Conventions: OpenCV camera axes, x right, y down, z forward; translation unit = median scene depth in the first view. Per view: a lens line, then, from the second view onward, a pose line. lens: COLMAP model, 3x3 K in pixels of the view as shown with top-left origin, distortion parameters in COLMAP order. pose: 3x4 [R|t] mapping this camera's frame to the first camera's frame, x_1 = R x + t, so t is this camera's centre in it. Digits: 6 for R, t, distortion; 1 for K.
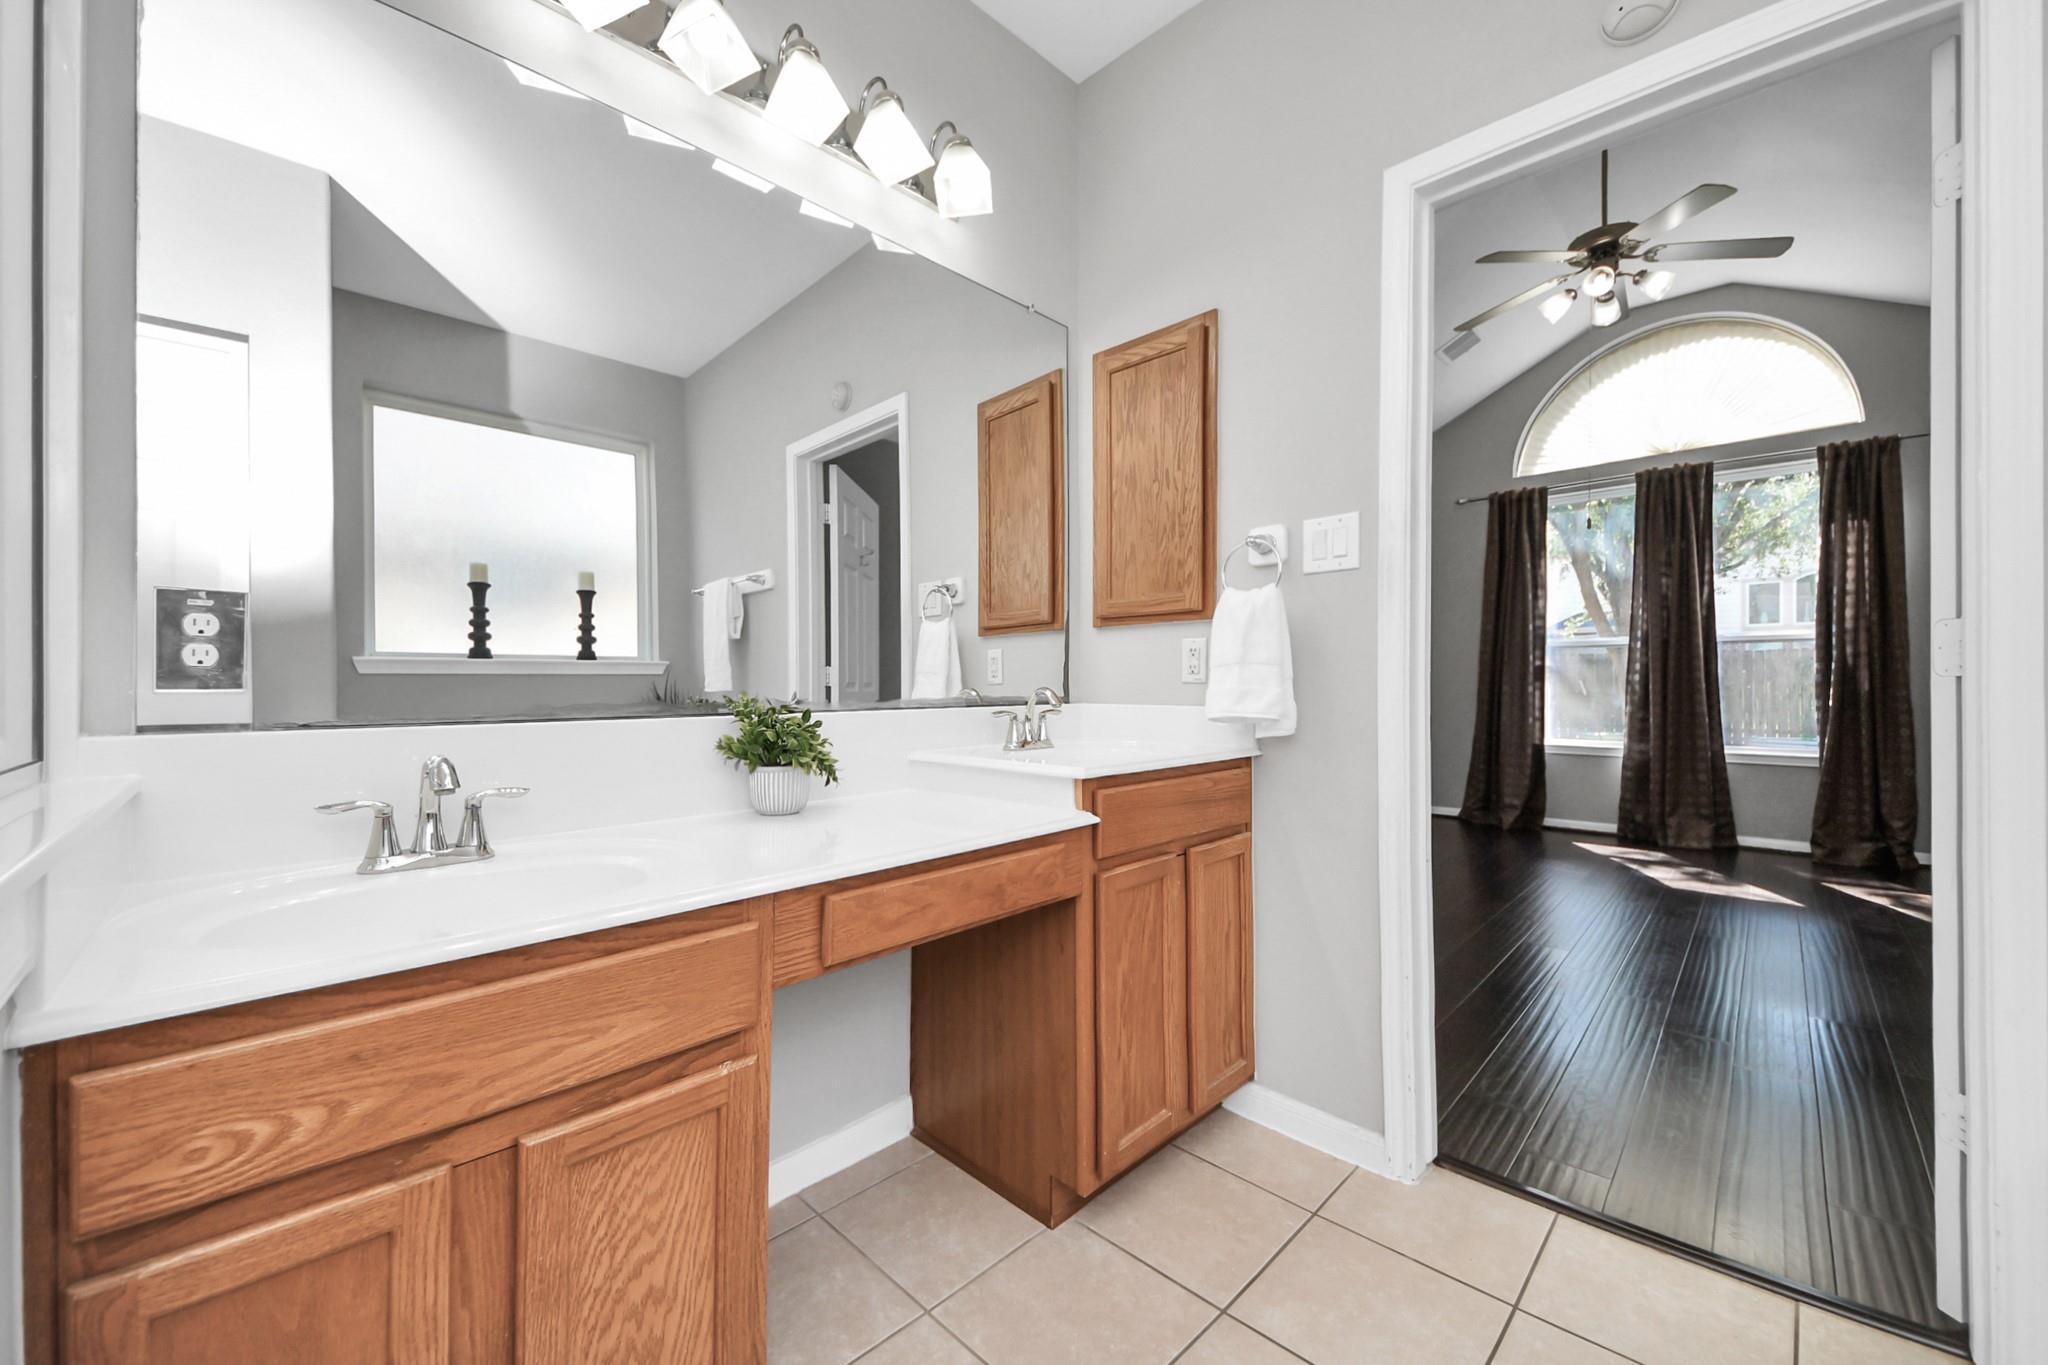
lens RADIAL K [[767.8, 0, 1027.4], [0, 767.8, 690.2], [0, 0, 1]] dist [-0.019084, 0.000026]
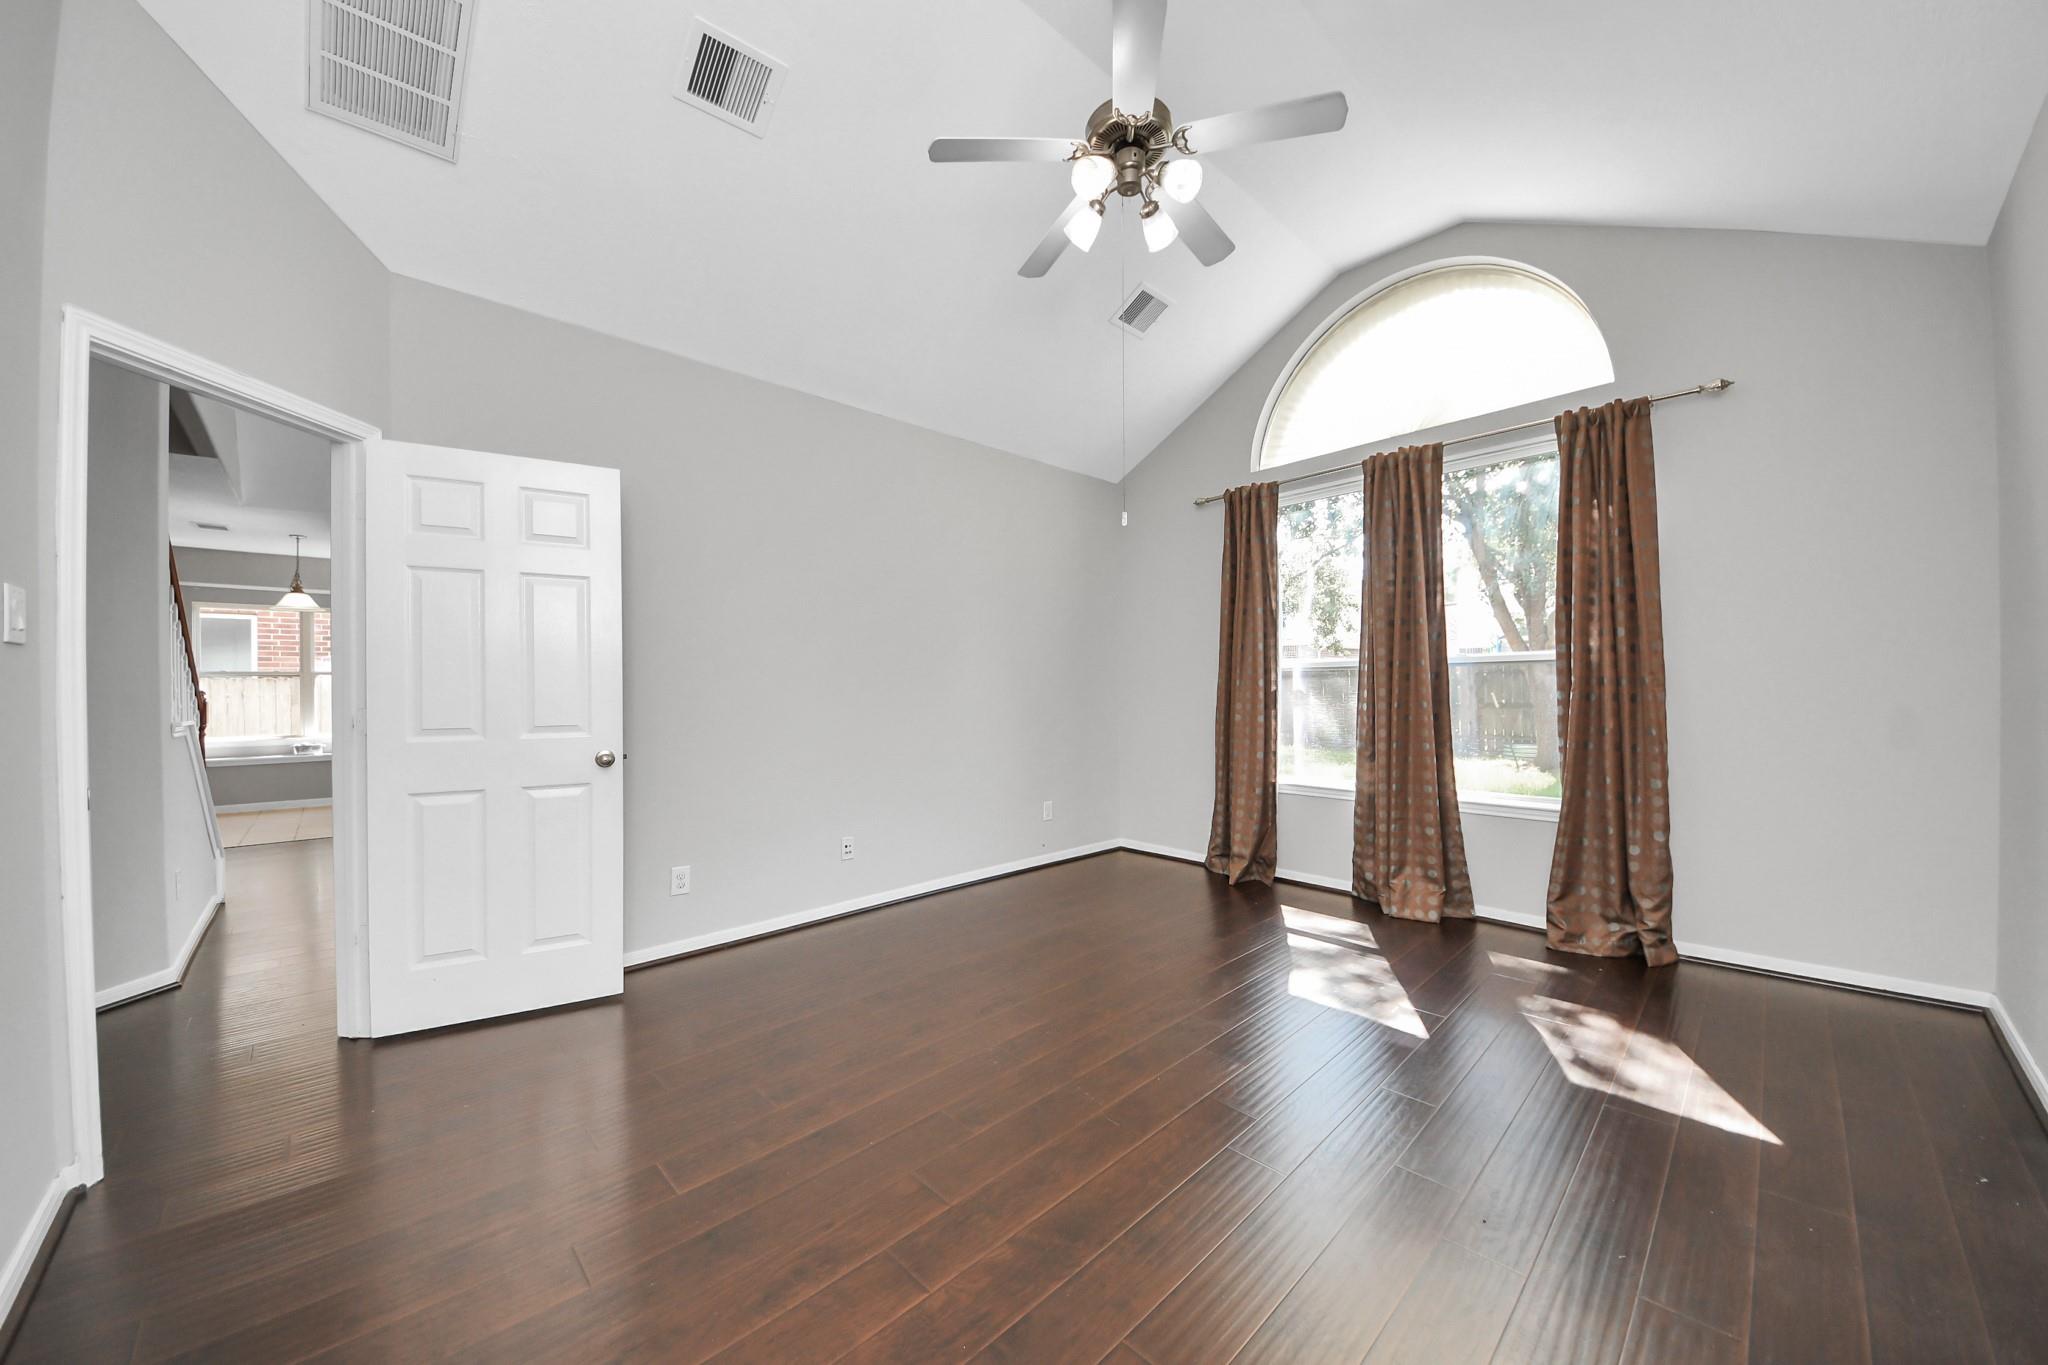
lens RADIAL K [[713.4, 0, 1032.2], [0, 713.4, 695.5], [0, 0, 1]] dist [0.000930, -0.006372]
pose [[0.999002, -0.000940, -0.044663, 0.502196], [0.000712, 0.999987, -0.005113, -0.026978], [0.044668, 0.005076, 0.998989, 0.216165]]
